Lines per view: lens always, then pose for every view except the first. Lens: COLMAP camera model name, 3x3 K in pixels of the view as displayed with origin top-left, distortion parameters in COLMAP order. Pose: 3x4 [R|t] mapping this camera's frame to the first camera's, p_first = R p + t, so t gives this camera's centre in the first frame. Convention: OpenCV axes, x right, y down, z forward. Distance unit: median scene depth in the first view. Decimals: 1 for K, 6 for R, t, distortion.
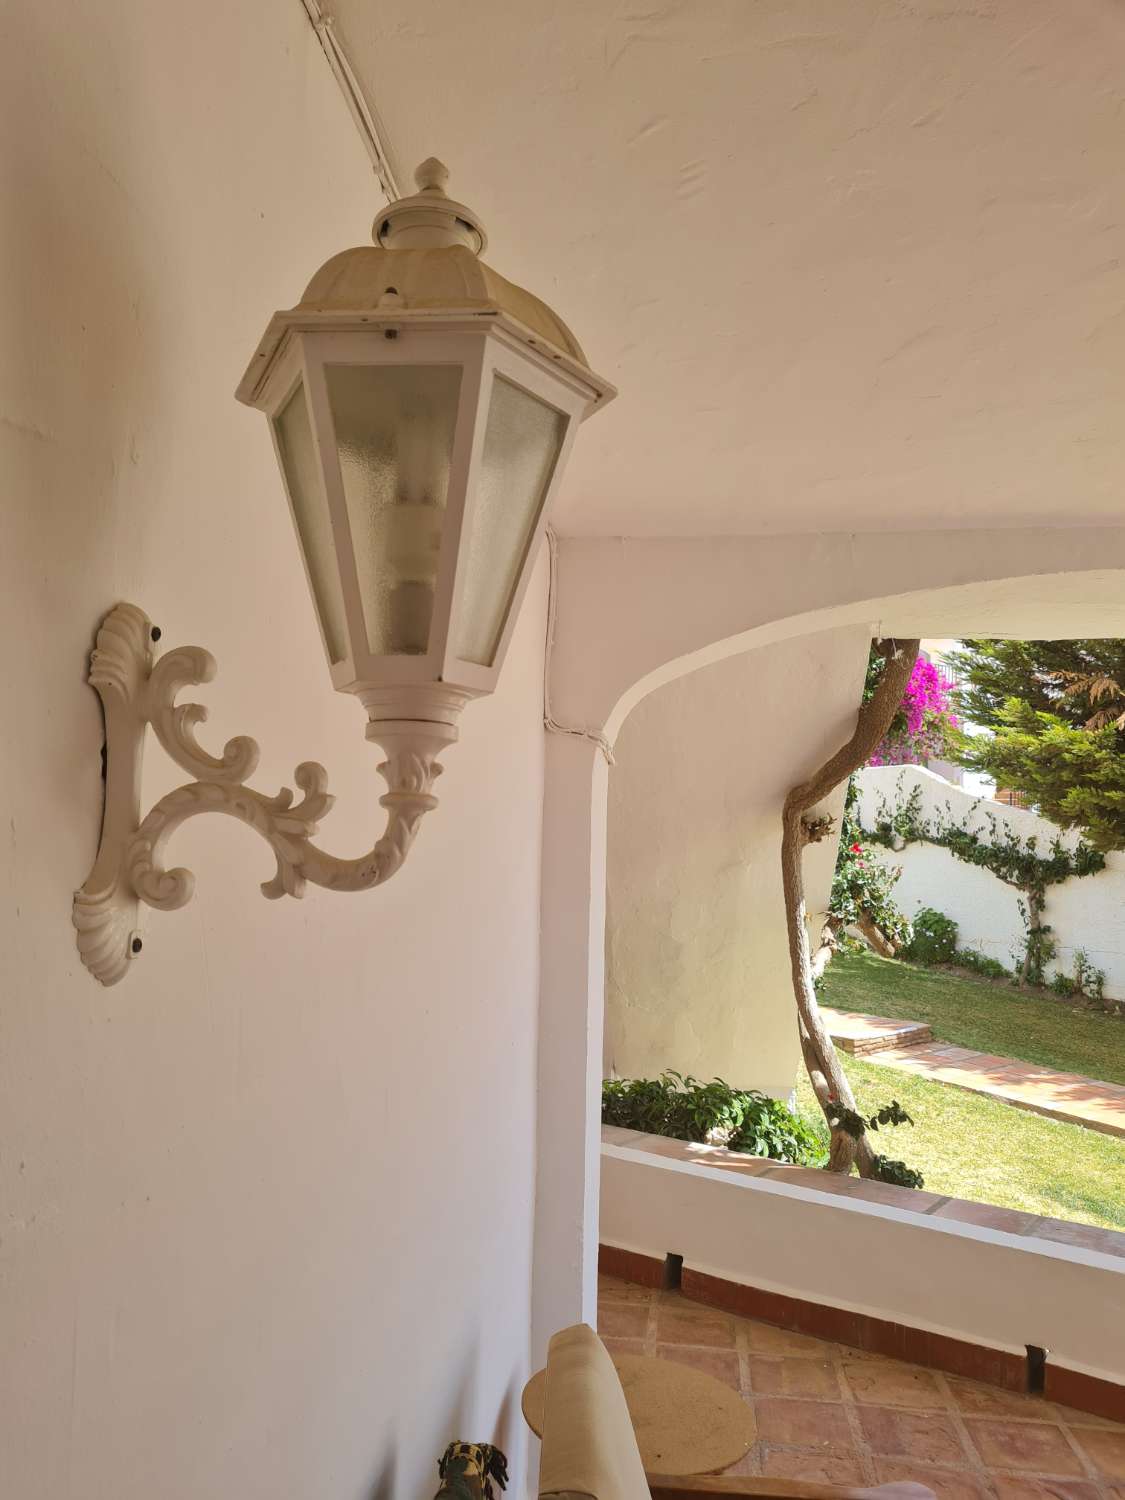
lens RADIAL K [[1126.3, 0, 556.1], [0, 1126.3, 739.6], [0, 0, 1]] dist [0.056018, 0.000065]
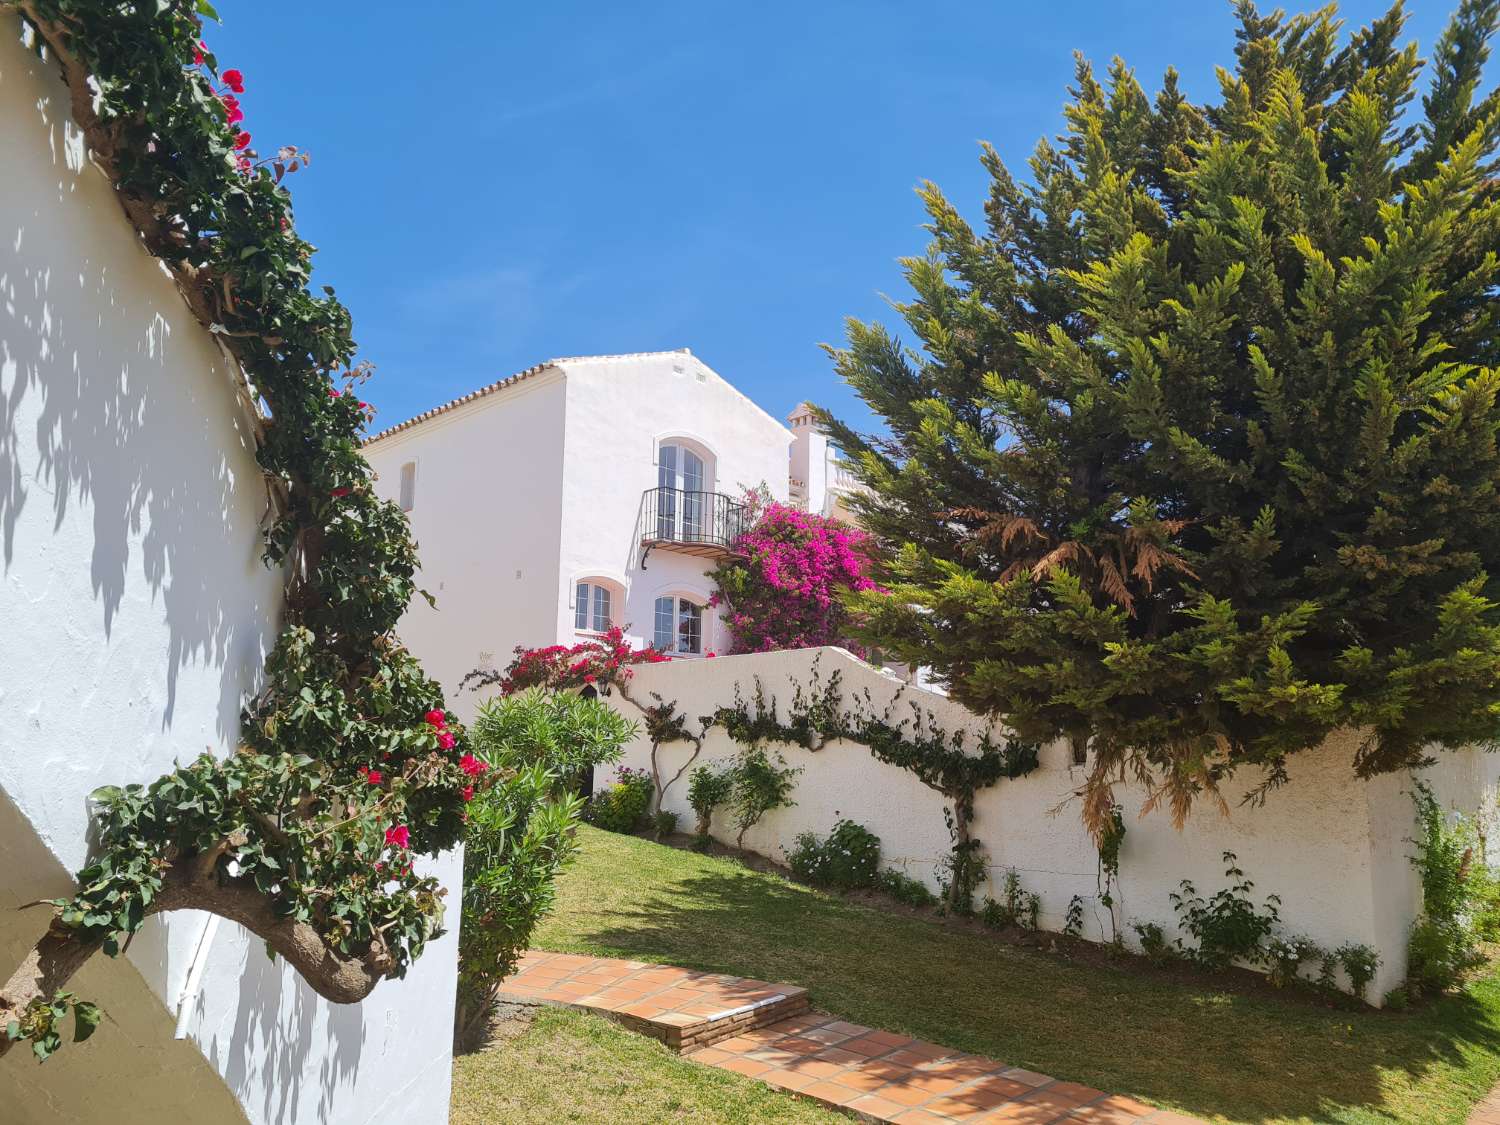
lens RADIAL K [[1126.3, 0, 756.6], [0, 1126.3, 569.7], [0, 0, 1]] dist [0.056018, 0.000065]
pose [[0.985094, 0.015101, 0.171350, 0.132192], [-0.003741, 0.997784, -0.066428, 0.024314], [-0.171974, 0.064797, 0.982968, 0.213956]]
